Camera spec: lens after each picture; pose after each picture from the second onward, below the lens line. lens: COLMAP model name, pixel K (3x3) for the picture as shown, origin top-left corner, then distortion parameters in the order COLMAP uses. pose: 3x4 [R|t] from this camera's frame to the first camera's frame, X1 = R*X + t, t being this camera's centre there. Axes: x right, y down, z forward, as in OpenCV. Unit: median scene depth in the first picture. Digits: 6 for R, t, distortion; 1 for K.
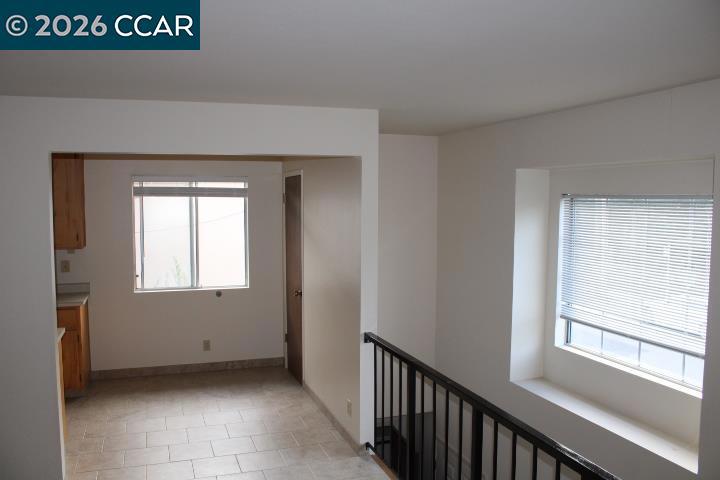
lens RADIAL K [[604.5, 0, 360.0], [0, 604.5, 240.0], [0, 0, 1]] dist [-0.161947, 0.146364]
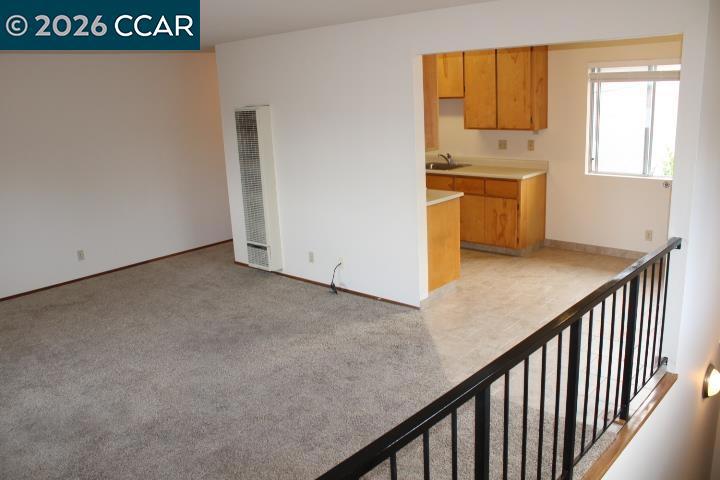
lens RADIAL K [[604.5, 0, 360.0], [0, 604.5, 240.0], [0, 0, 1]] dist [-0.161947, 0.146364]
pose [[0.462816, 0.186989, -0.866508, 0.378718], [-0.010315, 0.978569, 0.205662, -0.010432], [0.886394, -0.086246, 0.454826, 0.139976]]
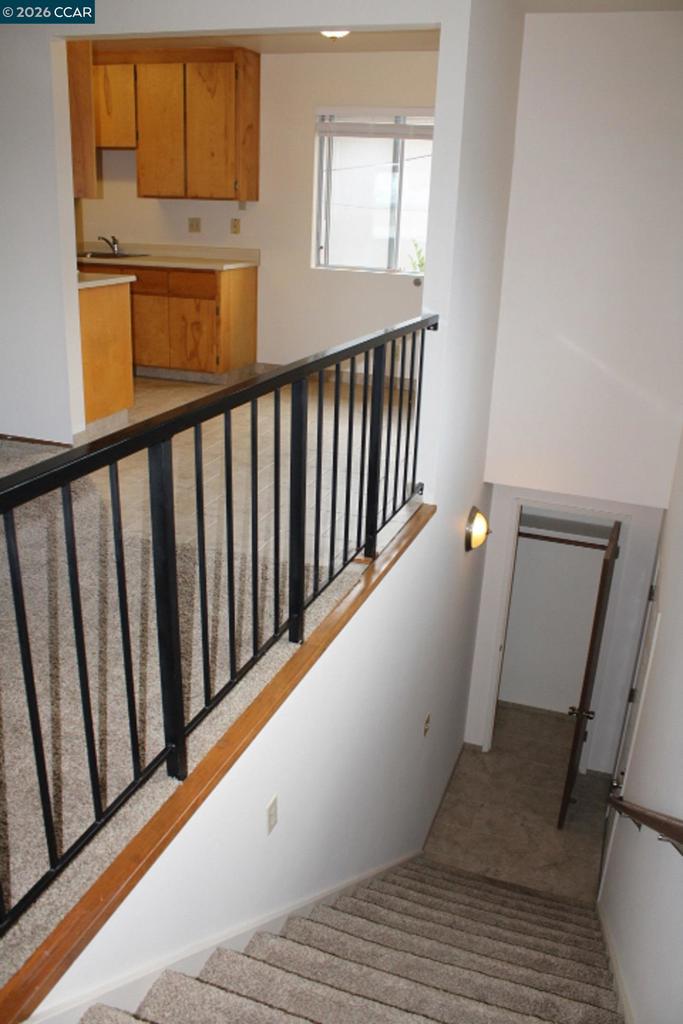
lens RADIAL K [[859.8, 0, 343.9], [0, 859.8, 494.0], [0, 0, 1]] dist [-0.161947, 0.146364]
pose [[0.766005, 0.243001, -0.595136, 0.371787], [-0.080172, 0.954684, 0.286618, 0.049725], [0.637816, -0.171838, 0.750775, 0.154228]]
